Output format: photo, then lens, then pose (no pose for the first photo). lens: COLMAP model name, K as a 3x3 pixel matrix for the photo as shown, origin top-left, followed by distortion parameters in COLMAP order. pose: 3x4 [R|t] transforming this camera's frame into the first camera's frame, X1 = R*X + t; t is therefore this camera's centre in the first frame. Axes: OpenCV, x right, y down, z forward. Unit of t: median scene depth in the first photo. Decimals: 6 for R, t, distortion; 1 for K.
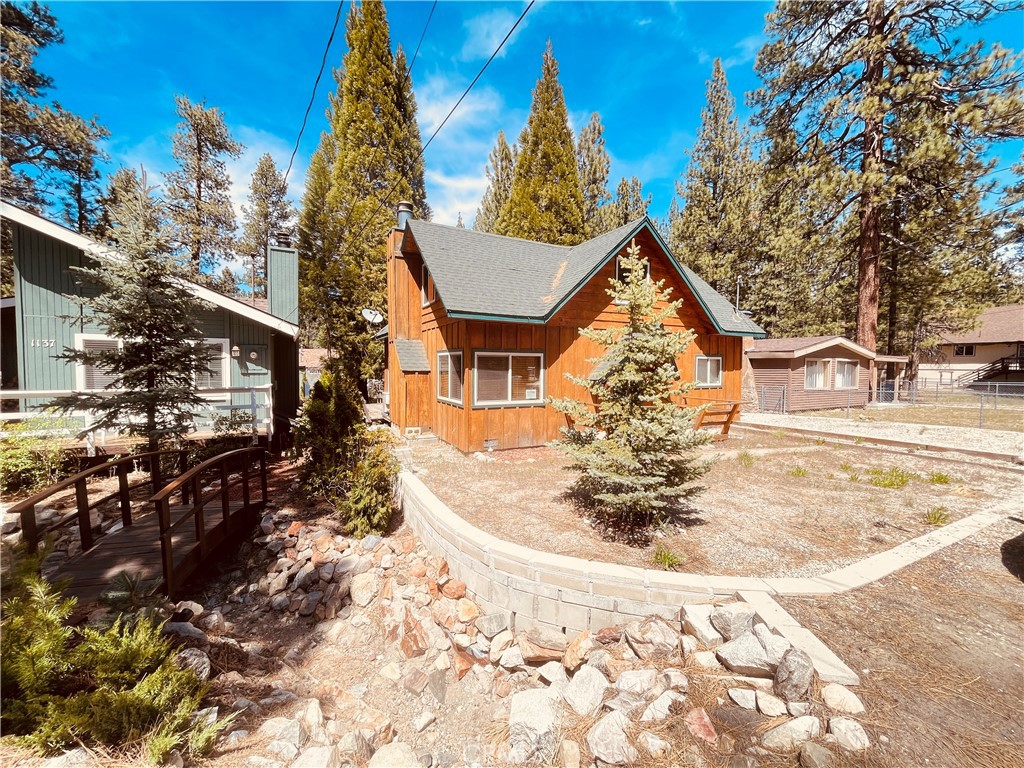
lens RADIAL K [[412.6, 0, 508.3], [0, 412.6, 383.9], [0, 0, 1]] dist [-0.000405, -0.000496]
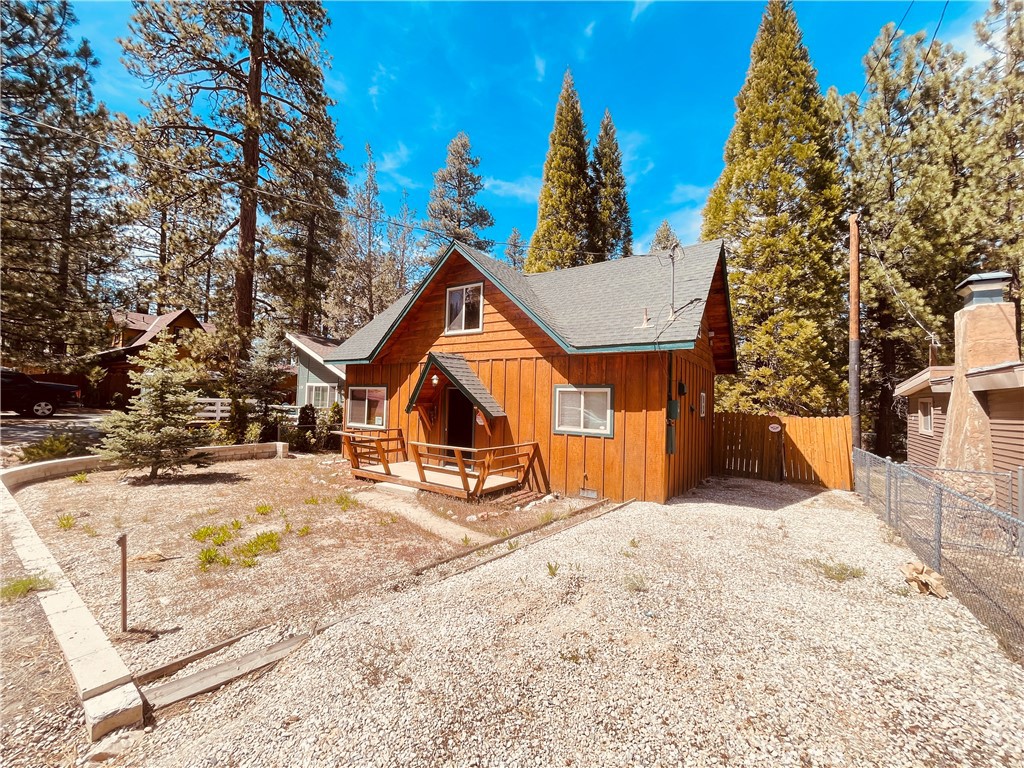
lens RADIAL K [[412.6, 0, 505.0], [0, 412.6, 382.9], [0, 0, 1]] dist [-0.000405, -0.000496]
pose [[0.461236, -0.031144, -0.886731, 0.780695], [-0.062031, 0.995807, -0.067241, -0.016735], [0.885106, 0.086019, 0.457370, 0.453054]]
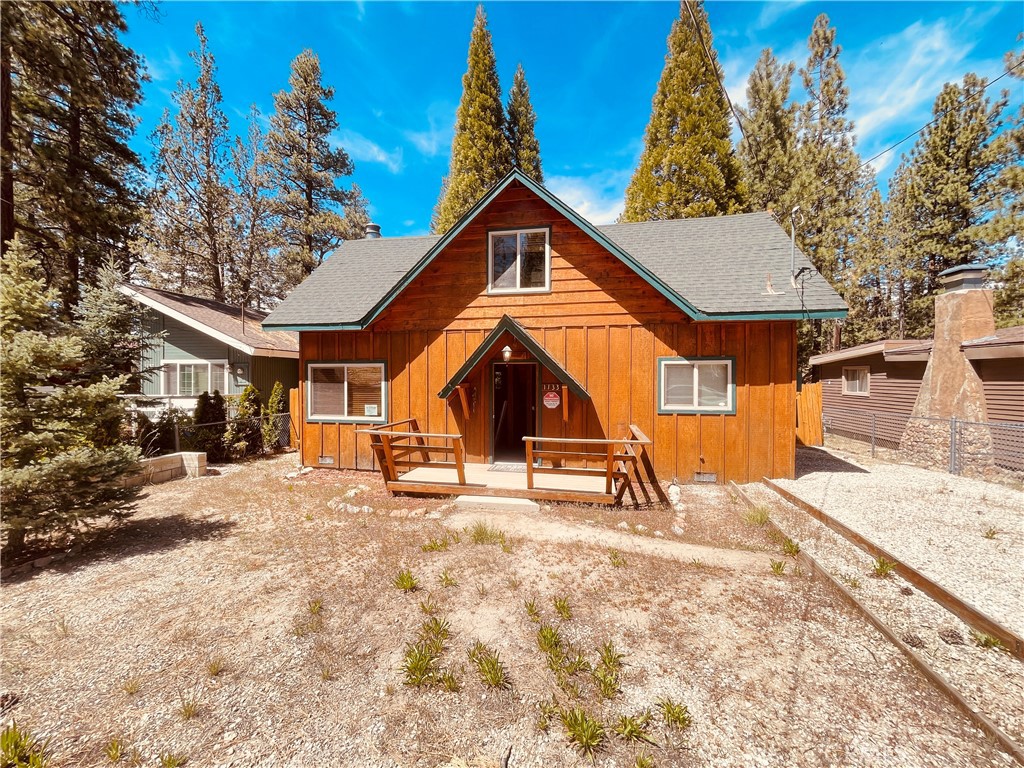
lens RADIAL K [[412.6, 0, 505.4], [0, 412.6, 384.1], [0, 0, 1]] dist [-0.000405, -0.000496]
pose [[0.778018, 0.003315, -0.628233, 0.495114], [-0.022109, 0.999511, -0.022106, -0.010340], [0.627853, 0.031089, 0.777711, 0.291914]]
